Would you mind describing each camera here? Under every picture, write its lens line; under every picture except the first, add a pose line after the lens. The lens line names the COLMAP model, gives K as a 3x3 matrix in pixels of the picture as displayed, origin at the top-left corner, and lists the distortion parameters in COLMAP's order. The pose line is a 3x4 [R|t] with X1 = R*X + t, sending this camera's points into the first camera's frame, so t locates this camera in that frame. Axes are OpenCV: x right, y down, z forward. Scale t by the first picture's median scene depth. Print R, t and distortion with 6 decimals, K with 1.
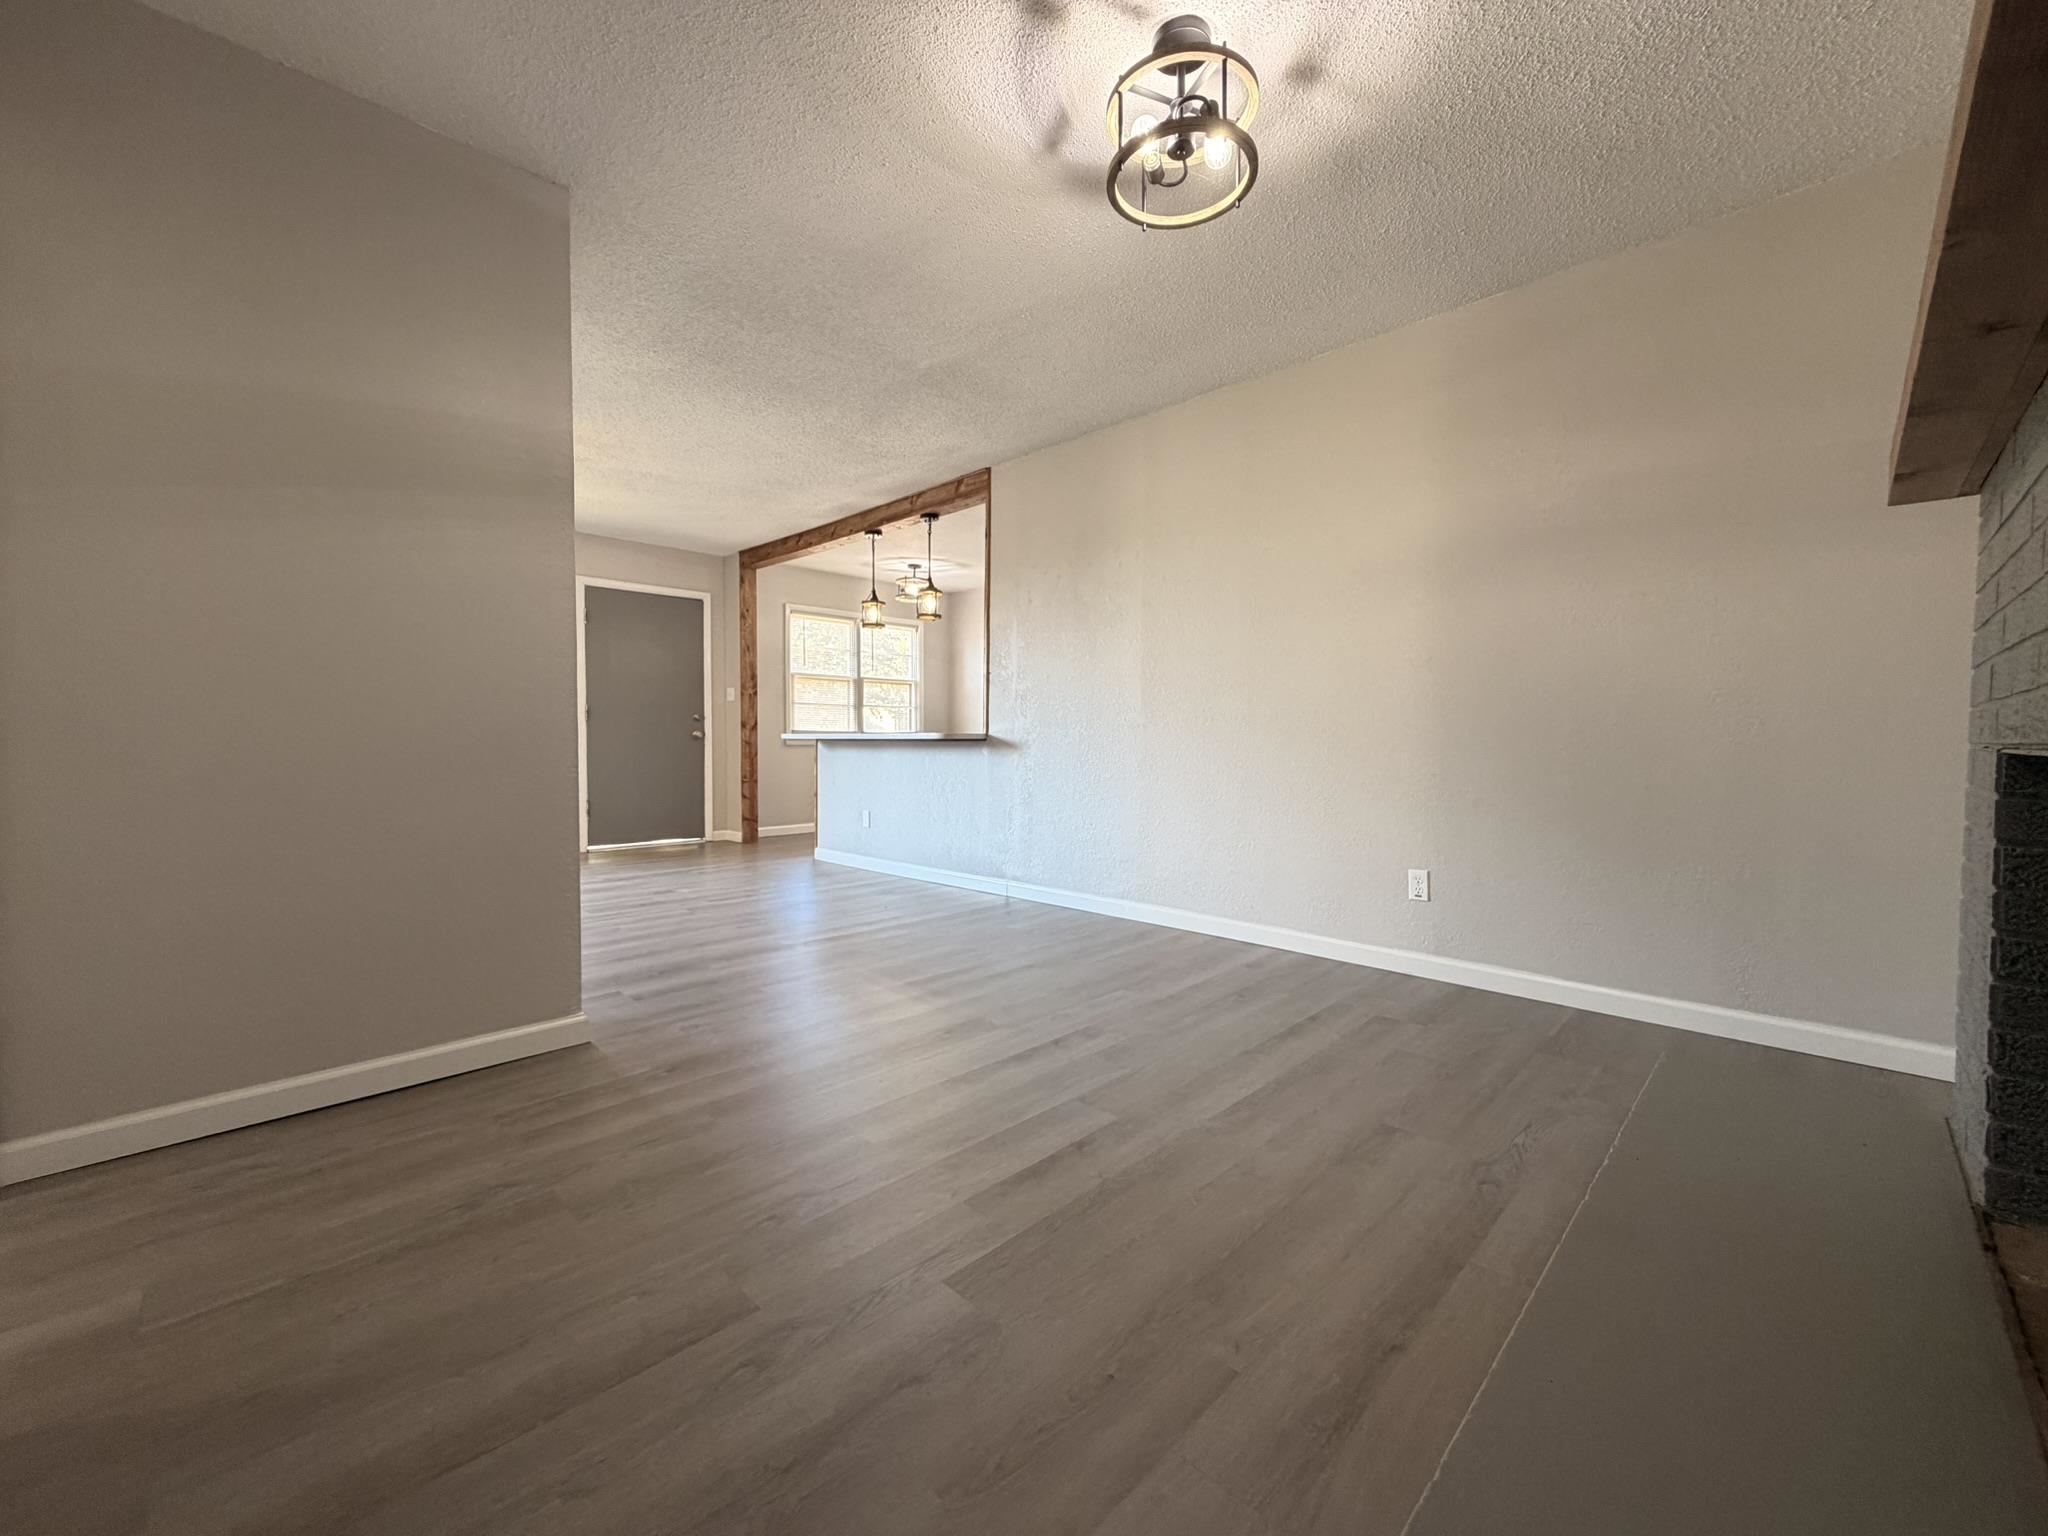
lens RADIAL K [[817.5, 0, 1020.1], [0, 817.5, 760.6], [0, 0, 1]] dist [0.000182, -0.000102]
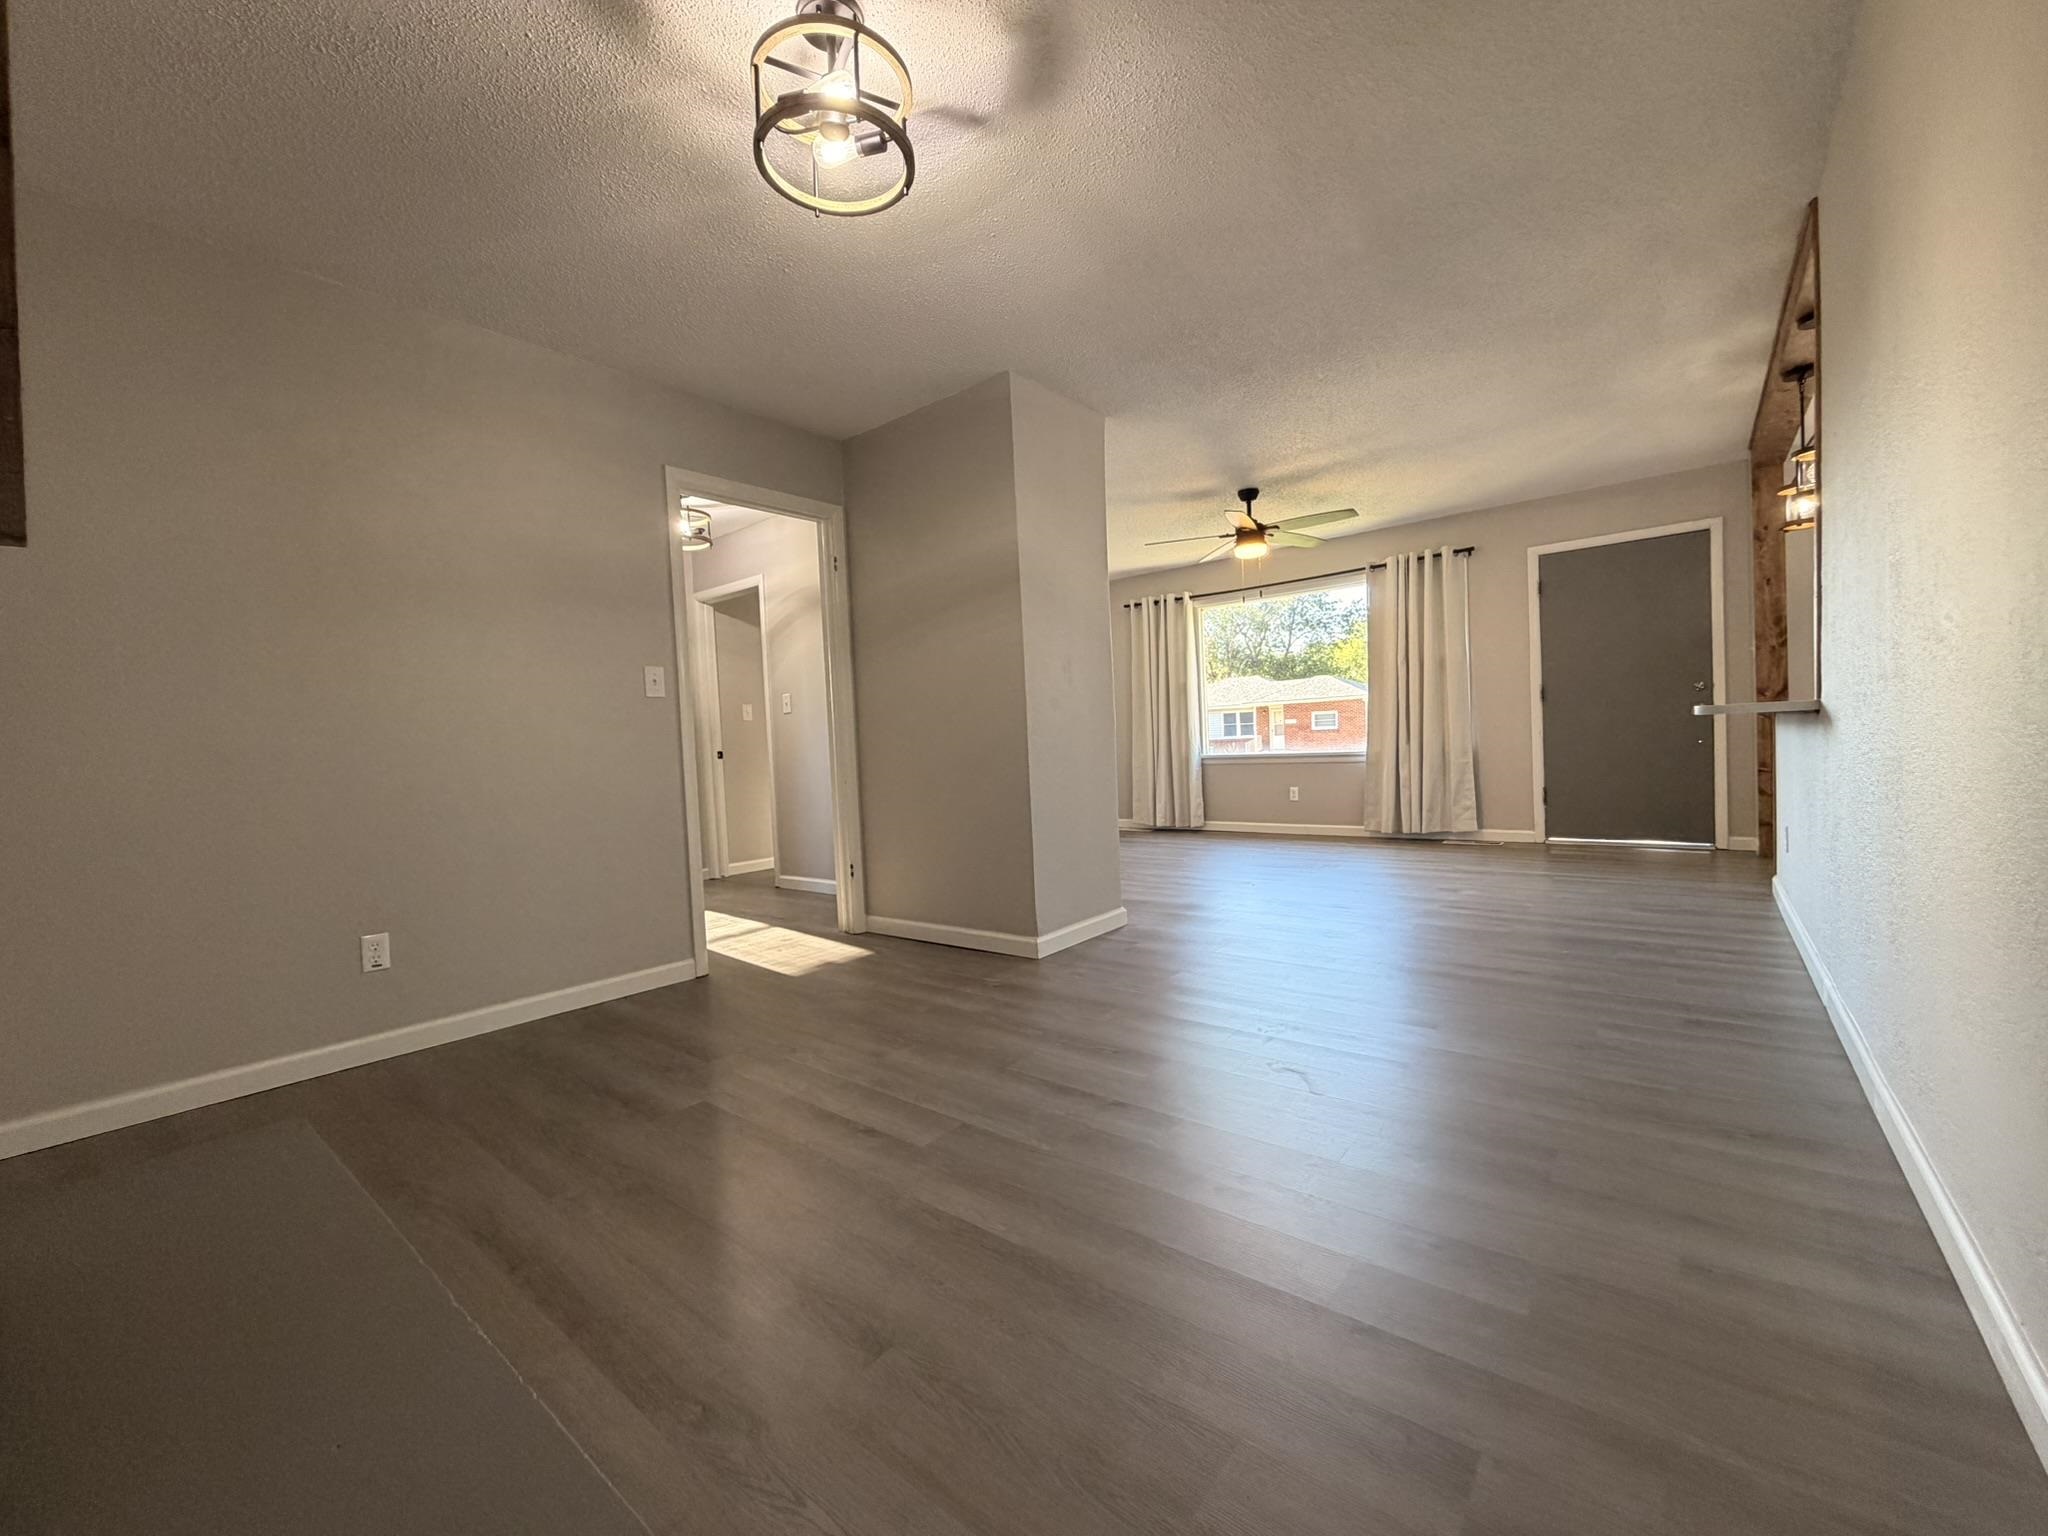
lens RADIAL K [[817.5, 0, 1020.8], [0, 817.5, 765.5], [0, 0, 1]] dist [0.000182, -0.000102]
pose [[0.095585, 0.022343, -0.995170, 0.455135], [0.021457, 0.999470, 0.024500, -0.015353], [0.995190, -0.023696, 0.095055, 0.433460]]
